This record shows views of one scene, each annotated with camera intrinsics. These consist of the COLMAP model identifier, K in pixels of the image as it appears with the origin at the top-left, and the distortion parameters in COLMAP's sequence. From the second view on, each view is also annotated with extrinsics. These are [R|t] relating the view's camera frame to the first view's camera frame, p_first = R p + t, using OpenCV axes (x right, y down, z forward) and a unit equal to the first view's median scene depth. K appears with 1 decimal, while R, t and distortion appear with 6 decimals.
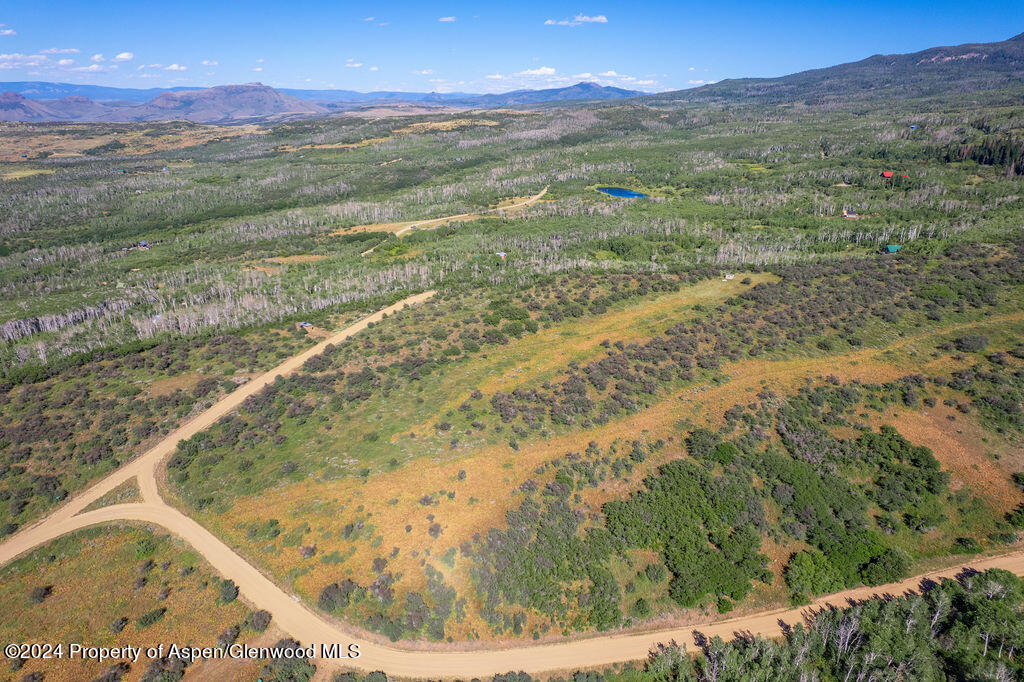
lens RADIAL K [[656.7, 0, 508.2], [0, 656.7, 337.5], [0, 0, 1]] dist [-0.070564, 0.065165]
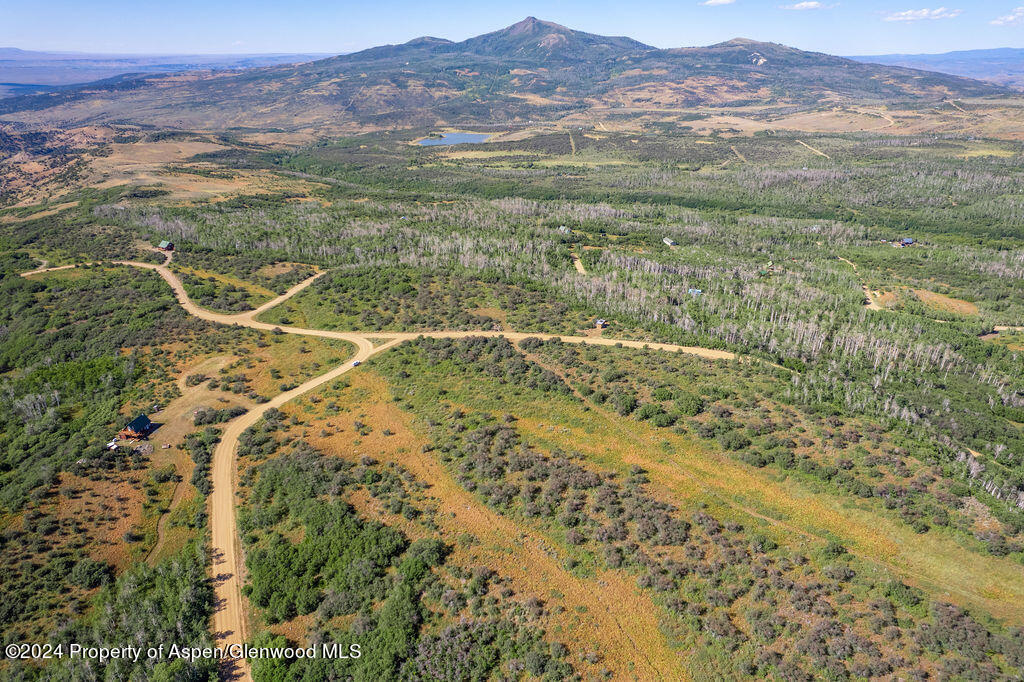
lens RADIAL K [[647.1, 0, 502.5], [0, 647.1, 347.7], [0, 0, 1]] dist [-0.003362, 0.000208]
pose [[0.158174, 0.412031, -0.897336, 0.662927], [-0.342521, 0.875243, 0.341510, -0.290873], [0.926099, 0.253339, 0.279570, 0.490875]]
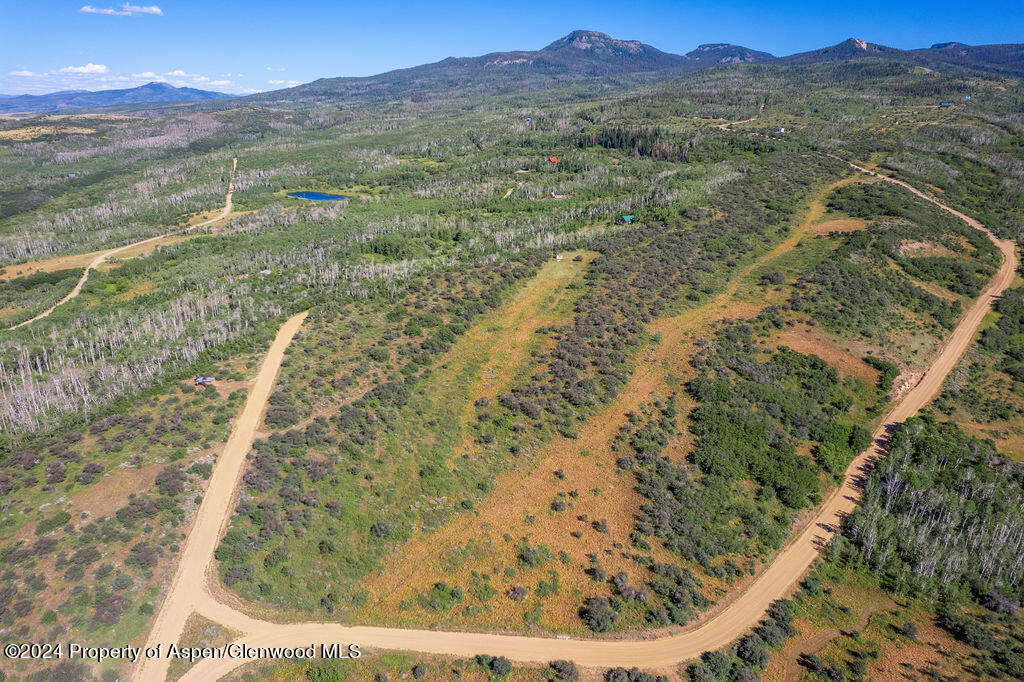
lens RADIAL K [[656.7, 0, 513.3], [0, 656.7, 348.4], [0, 0, 1]] dist [-0.070564, 0.065165]
pose [[0.830840, -0.200930, 0.518972, -0.372942], [0.193003, 0.978702, 0.069937, -0.037559], [-0.521972, 0.042057, 0.851925, 0.108927]]
